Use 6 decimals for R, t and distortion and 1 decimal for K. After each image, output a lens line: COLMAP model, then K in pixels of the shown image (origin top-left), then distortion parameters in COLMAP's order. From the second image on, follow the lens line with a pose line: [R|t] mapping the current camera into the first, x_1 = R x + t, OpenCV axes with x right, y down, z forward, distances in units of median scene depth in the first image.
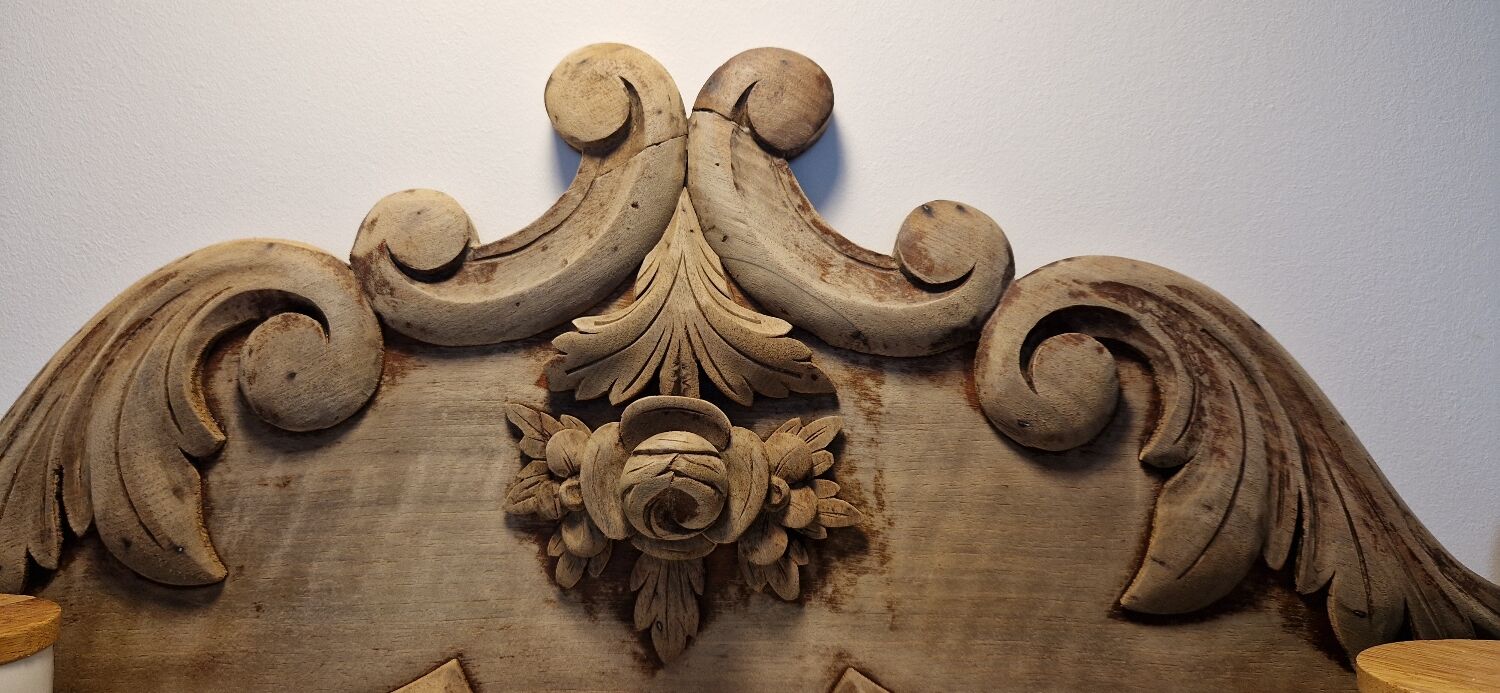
lens RADIAL K [[1011.1, 0, 747.4], [0, 1011.1, 362.3], [0, 0, 1]] dist [0.060122, -0.045038]
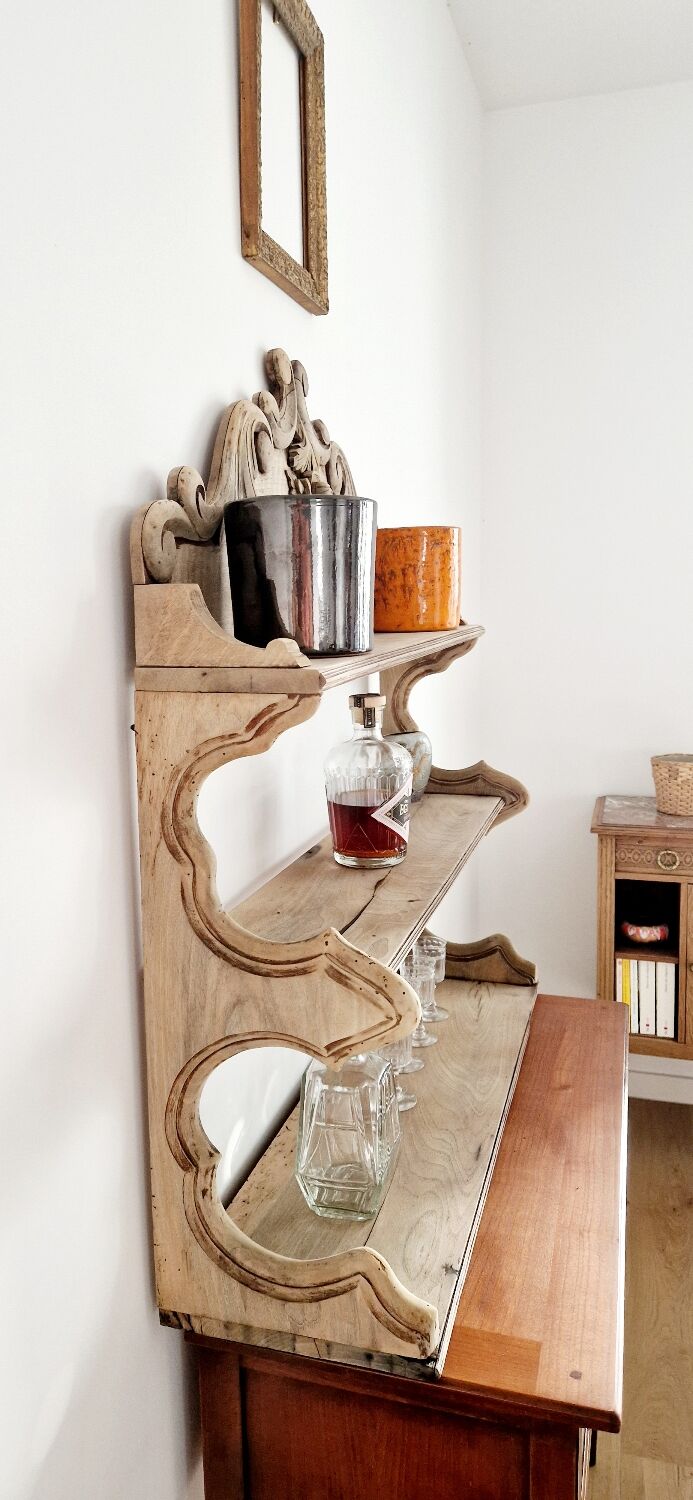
lens RADIAL K [[1011.1, 0, 333.8], [0, 1011.1, 747.9], [0, 0, 1]] dist [0.060122, -0.045038]
pose [[0.257076, -0.177864, 0.949882, -3.379875], [-0.012955, 0.982194, 0.187420, 0.299481], [-0.966304, -0.060487, 0.250194, 0.019620]]
